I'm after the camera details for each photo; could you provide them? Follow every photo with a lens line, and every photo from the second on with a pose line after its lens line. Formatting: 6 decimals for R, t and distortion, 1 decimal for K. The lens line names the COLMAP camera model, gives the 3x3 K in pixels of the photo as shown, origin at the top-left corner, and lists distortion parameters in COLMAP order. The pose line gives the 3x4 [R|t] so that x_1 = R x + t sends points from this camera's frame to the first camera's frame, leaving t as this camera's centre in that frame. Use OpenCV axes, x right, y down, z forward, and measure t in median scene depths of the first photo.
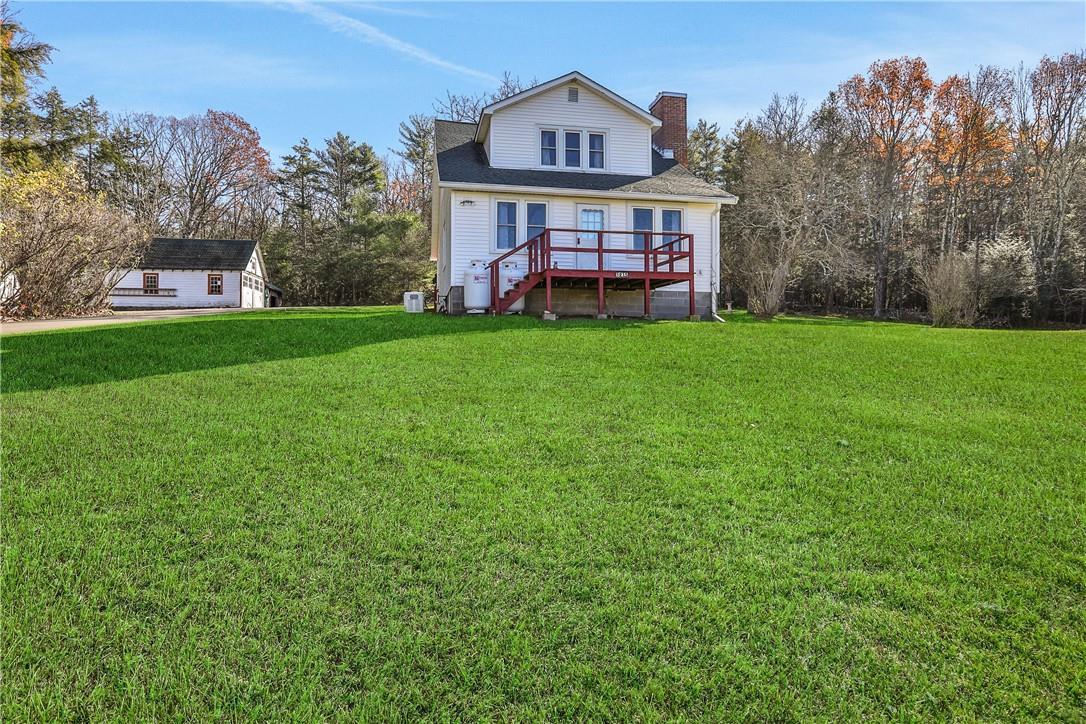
lens RADIAL K [[589.5, 0, 544.4], [0, 589.5, 361.2], [0, 0, 1]] dist [0.001567, 0.002135]
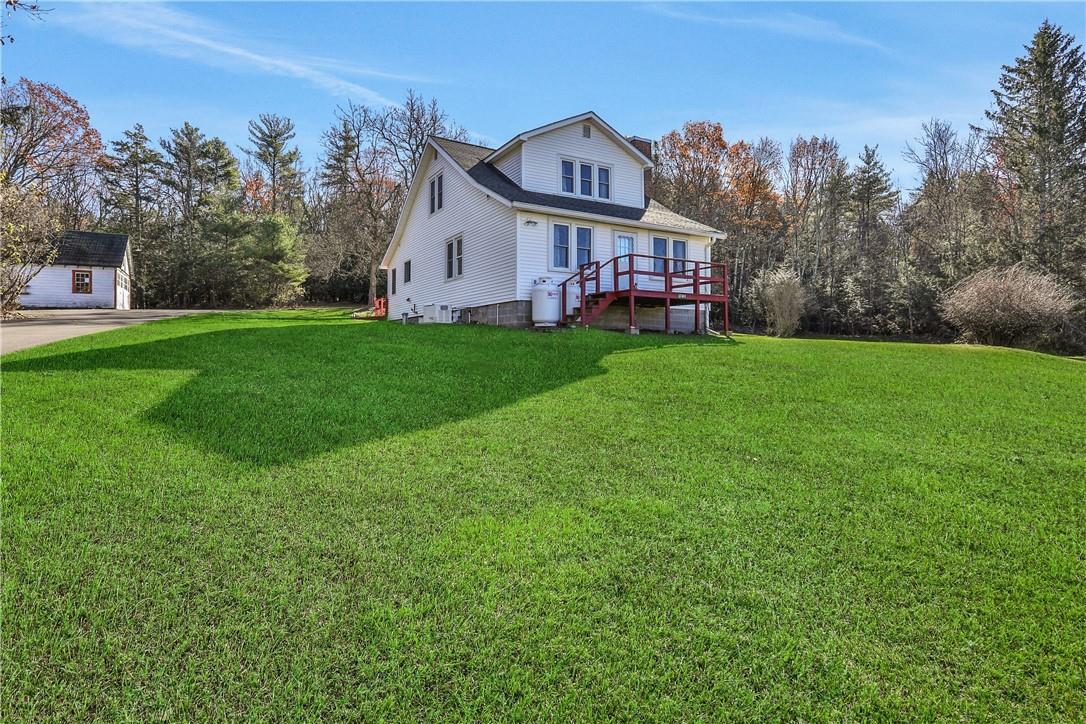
lens RADIAL K [[537.6, 0, 535.6], [0, 537.6, 363.2], [0, 0, 1]] dist [0.001939, 0.003381]
pose [[0.953938, -0.007629, 0.299907, -0.354864], [0.006988, 0.999970, 0.003209, -0.013515], [-0.299923, -0.000965, 0.953963, 0.049200]]
